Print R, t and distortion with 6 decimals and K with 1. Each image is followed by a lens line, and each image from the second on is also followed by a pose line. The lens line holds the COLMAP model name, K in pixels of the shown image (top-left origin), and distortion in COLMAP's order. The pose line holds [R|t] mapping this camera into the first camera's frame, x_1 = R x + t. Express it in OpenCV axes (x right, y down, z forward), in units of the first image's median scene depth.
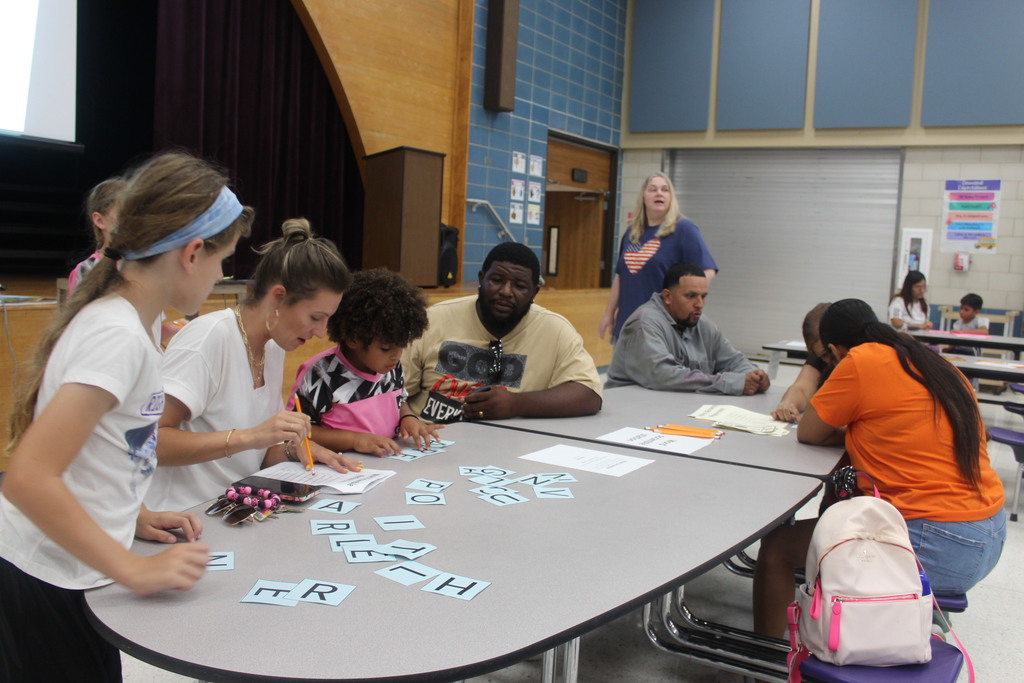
lens RADIAL K [[865.5, 0, 512.8], [0, 865.5, 343.1], [0, 0, 1]] dist [-0.152972, 0.134159]
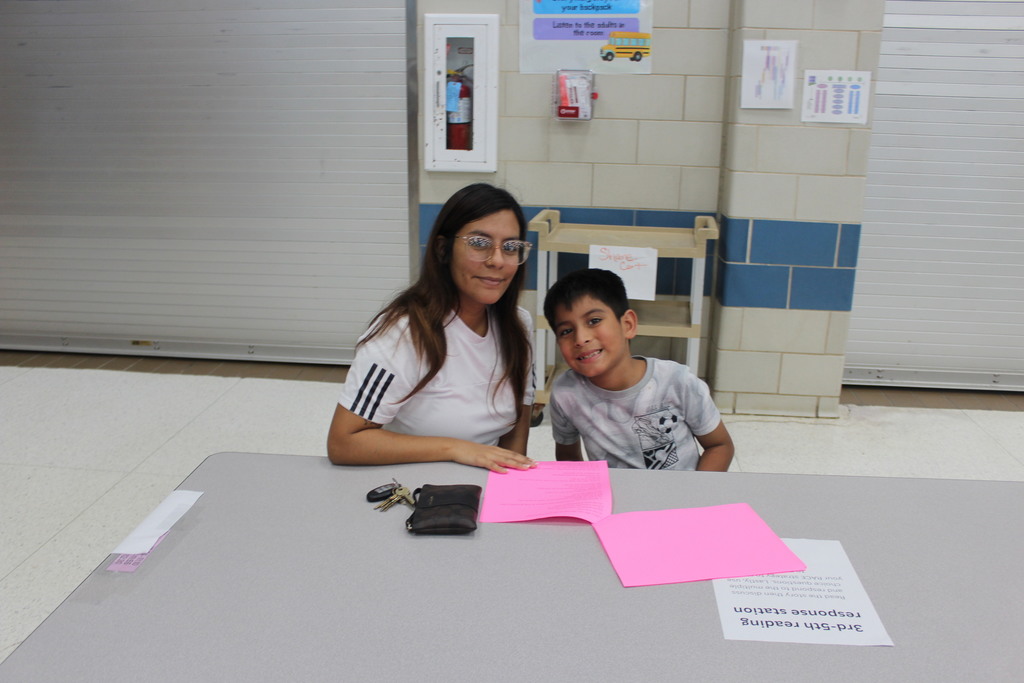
lens RADIAL K [[865.5, 0, 514.8], [0, 865.5, 339.8], [0, 0, 1]] dist [-0.152972, 0.134159]
pose [[0.868665, -0.158000, 0.469529, 0.303049], [0.081602, 0.980466, 0.178965, -0.058343], [-0.488634, -0.117146, 0.864589, 0.646209]]
